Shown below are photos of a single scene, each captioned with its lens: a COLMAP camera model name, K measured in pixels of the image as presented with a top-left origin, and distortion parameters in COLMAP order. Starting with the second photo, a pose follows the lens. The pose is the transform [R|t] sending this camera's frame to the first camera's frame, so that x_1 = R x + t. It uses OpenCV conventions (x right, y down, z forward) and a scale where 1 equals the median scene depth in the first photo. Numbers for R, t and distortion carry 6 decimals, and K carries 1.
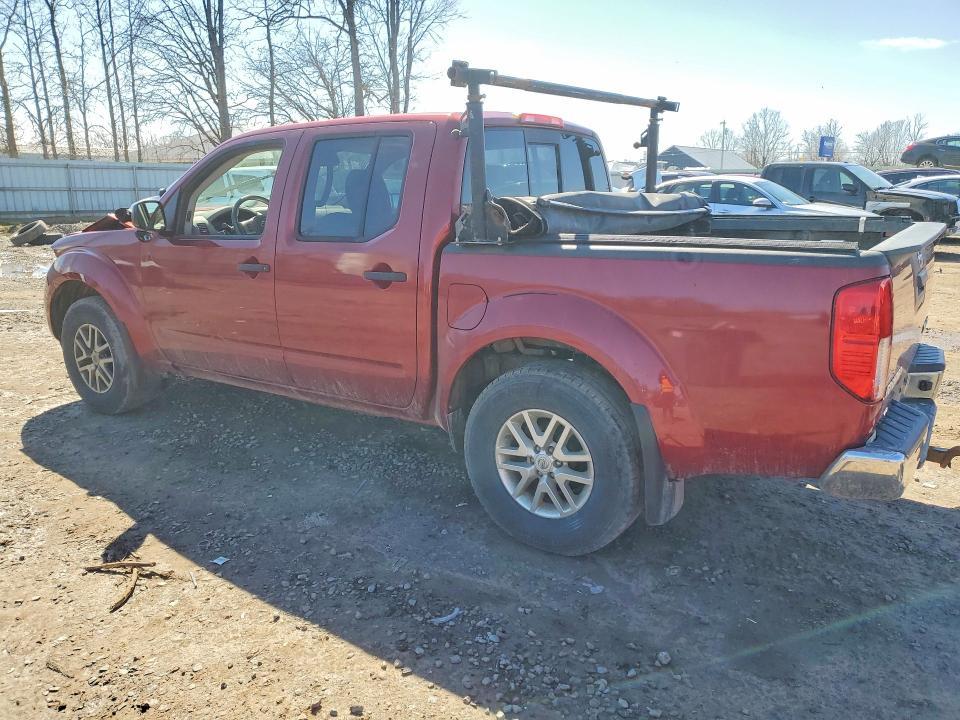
lens RADIAL K [[753.2, 0, 480.0], [0, 753.2, 360.0], [0, 0, 1]] dist [0.005774, 0.007504]
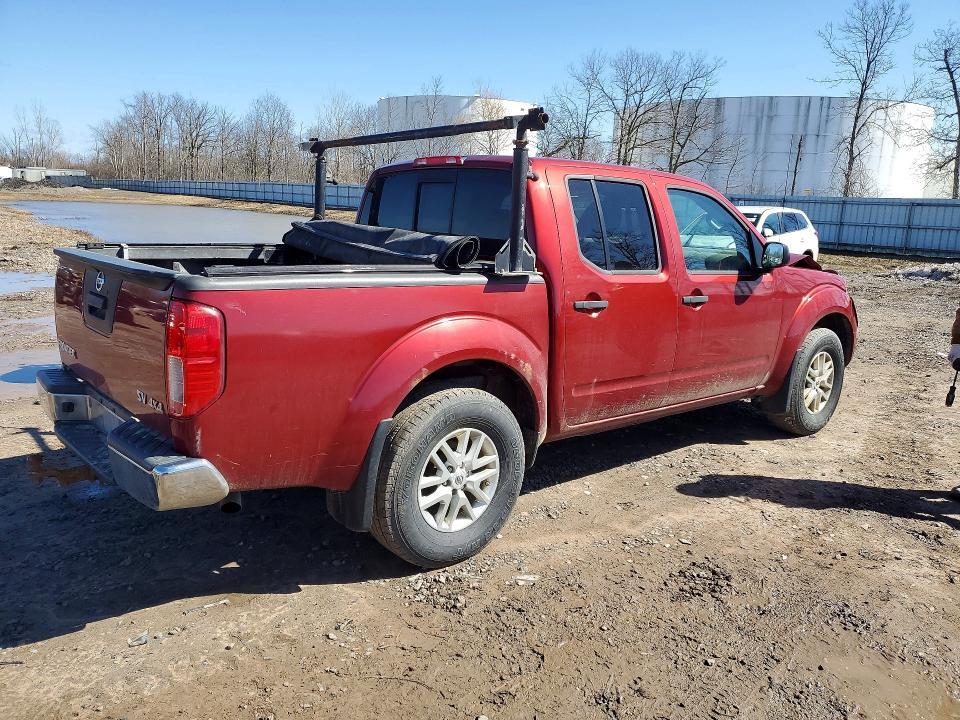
lens RADIAL K [[753.2, 0, 480.0], [0, 753.2, 360.0], [0, 0, 1]] dist [0.005774, 0.007504]
pose [[-0.274436, 0.178496, -0.944894, 1.003088], [-0.254730, 0.934023, 0.250427, -0.296980], [0.927253, 0.309419, -0.210861, 1.207807]]
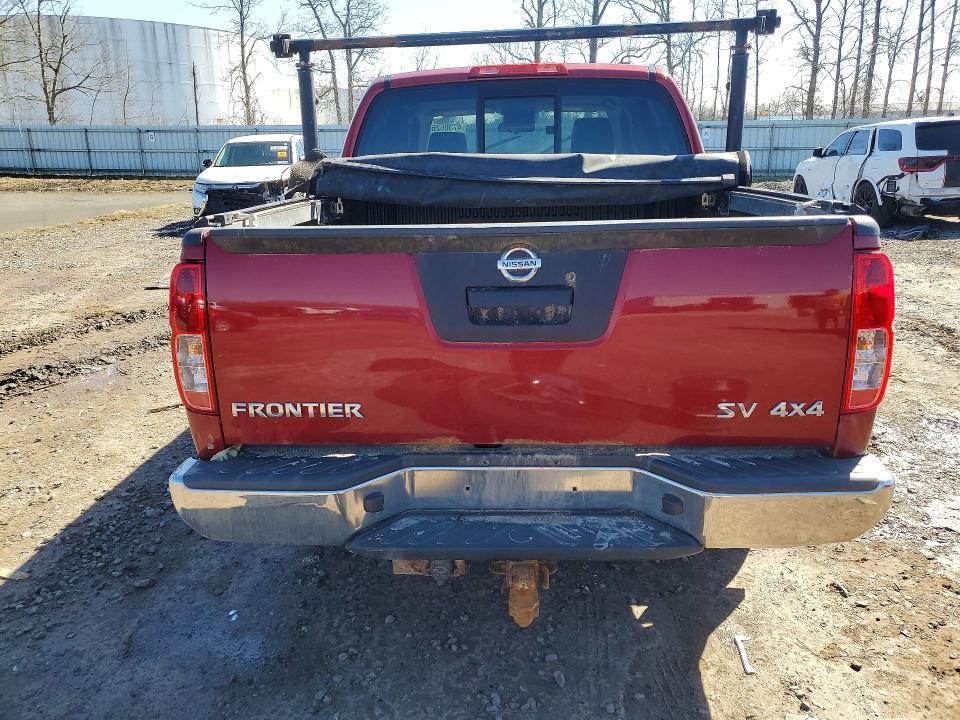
lens RADIAL K [[739.6, 0, 480.0], [0, 739.6, 360.0], [0, 0, 1]] dist [0.008421, 0.006221]
pose [[0.508480, 0.229278, -0.829988, 0.758636], [-0.181024, 0.970821, 0.157280, -0.105781], [0.841831, 0.070274, 0.535147, 0.463863]]
